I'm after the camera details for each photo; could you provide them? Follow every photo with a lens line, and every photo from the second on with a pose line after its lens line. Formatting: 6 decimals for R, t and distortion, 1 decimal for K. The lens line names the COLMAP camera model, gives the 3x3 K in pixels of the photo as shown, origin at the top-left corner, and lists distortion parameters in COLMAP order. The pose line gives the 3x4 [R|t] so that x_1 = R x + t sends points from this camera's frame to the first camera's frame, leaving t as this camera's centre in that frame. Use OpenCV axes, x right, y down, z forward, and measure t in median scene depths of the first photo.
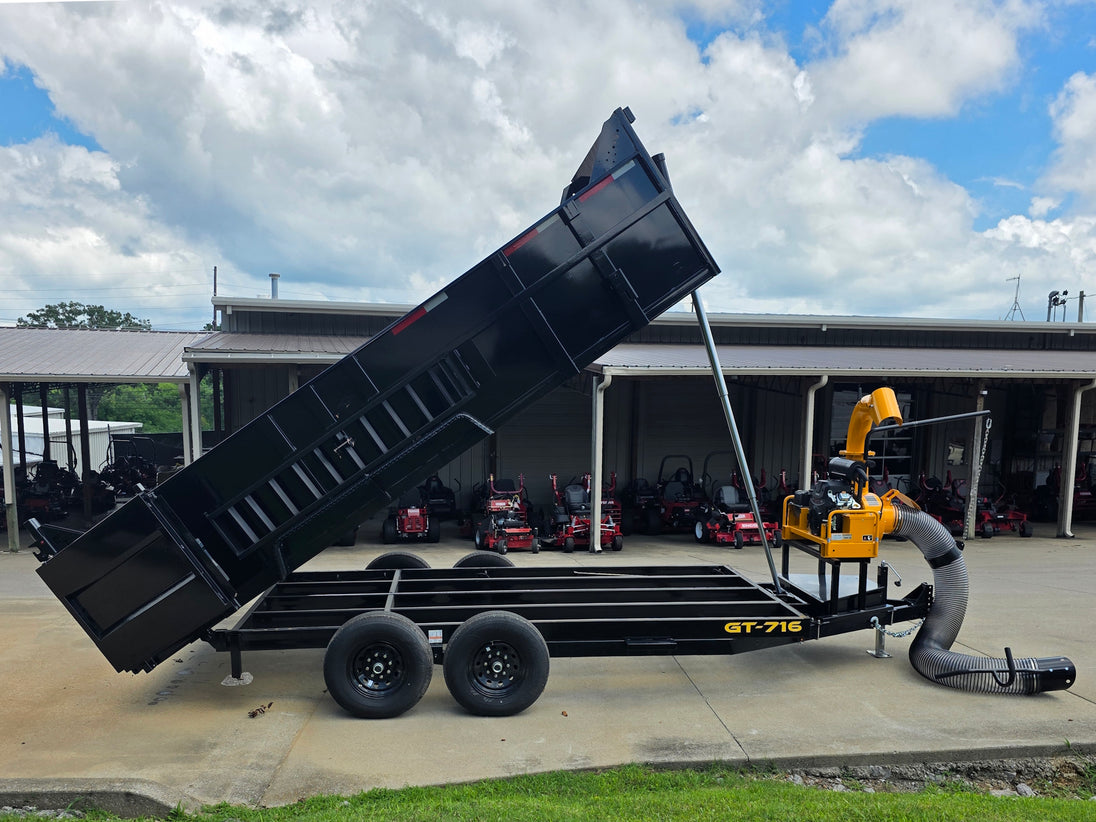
lens RADIAL K [[958.7, 0, 523.4], [0, 958.7, 498.4], [0, 0, 1]] dist [0.072465, -0.084867]
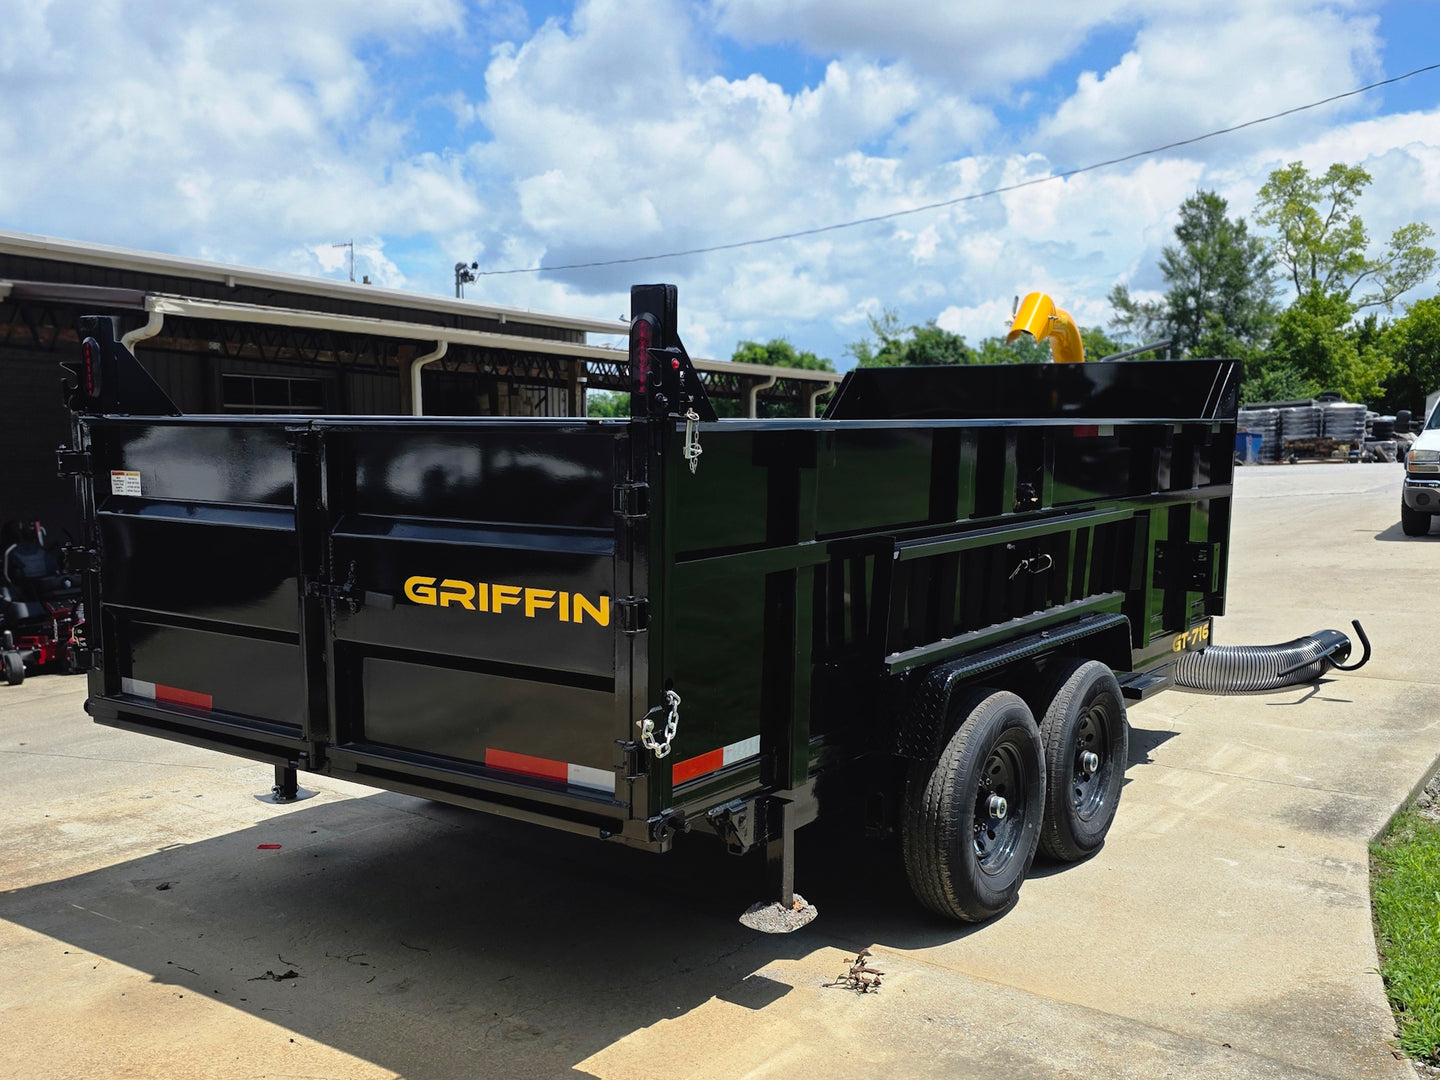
lens RADIAL K [[1435.7, 0, 746.7], [0, 1435.7, 539.0], [0, 0, 1]] dist [0.110123, -0.170705]
pose [[0.620735, -0.064536, 0.781360, -0.741217], [0.095291, 0.995428, 0.006515, 0.035045], [-0.778208, 0.070412, 0.624047, 0.642348]]
